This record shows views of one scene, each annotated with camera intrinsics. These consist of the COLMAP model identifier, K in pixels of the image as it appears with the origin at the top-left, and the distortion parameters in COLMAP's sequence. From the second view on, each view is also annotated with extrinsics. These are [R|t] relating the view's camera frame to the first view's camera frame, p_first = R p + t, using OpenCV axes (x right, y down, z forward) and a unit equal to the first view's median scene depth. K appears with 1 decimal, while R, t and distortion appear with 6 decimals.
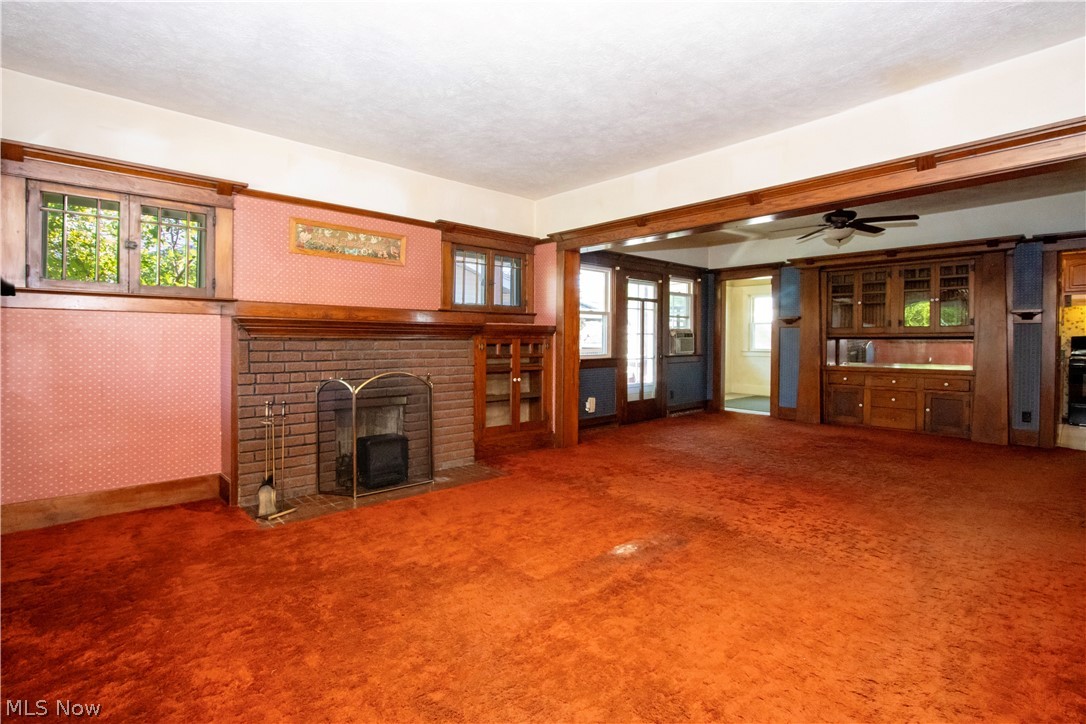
lens RADIAL K [[500.0, 0, 547.0], [0, 500.0, 355.1], [0, 0, 1]] dist [-0.015728, 0.000552]
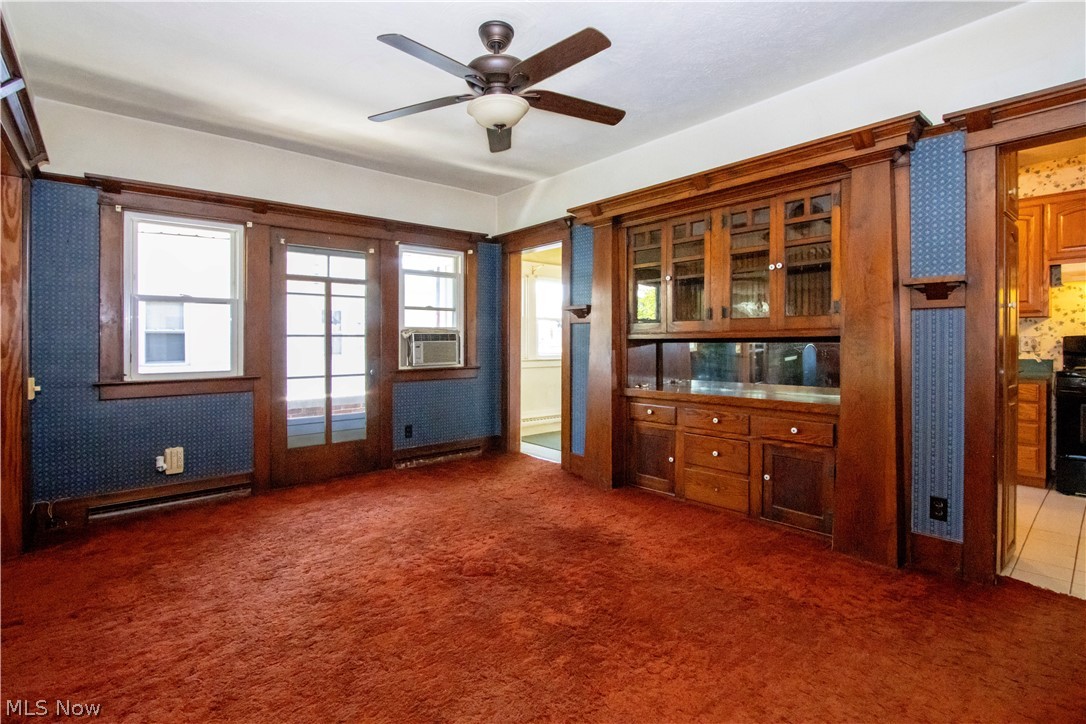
lens RADIAL K [[500.0, 0, 543.2], [0, 500.0, 353.9], [0, 0, 1]] dist [-0.015728, 0.000552]
pose [[0.999428, -0.003815, -0.033615, 0.468288], [0.003508, 0.999952, -0.009182, -0.013406], [0.033649, 0.009059, 0.999393, 0.394543]]
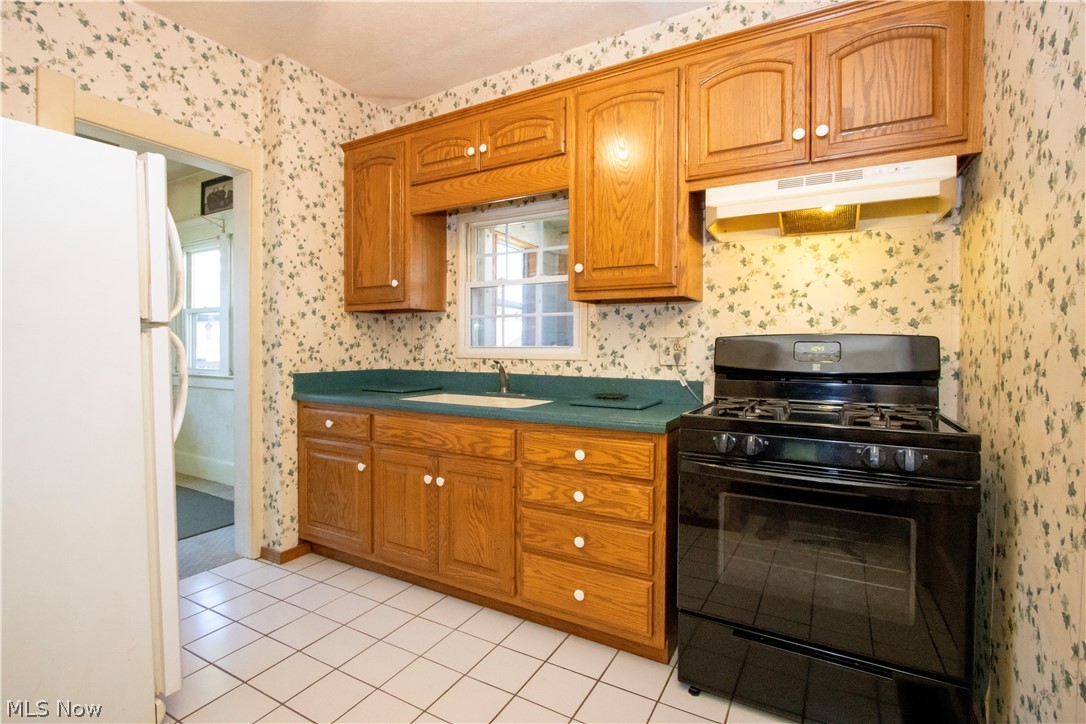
lens RADIAL K [[500.0, 0, 540.5], [0, 500.0, 357.3], [0, 0, 1]] dist [-0.015728, 0.000552]
pose [[0.952699, -0.007324, 0.303827, 0.878842], [0.003297, 0.999900, 0.013766, -0.030646], [-0.303897, -0.012113, 0.952628, 0.745988]]
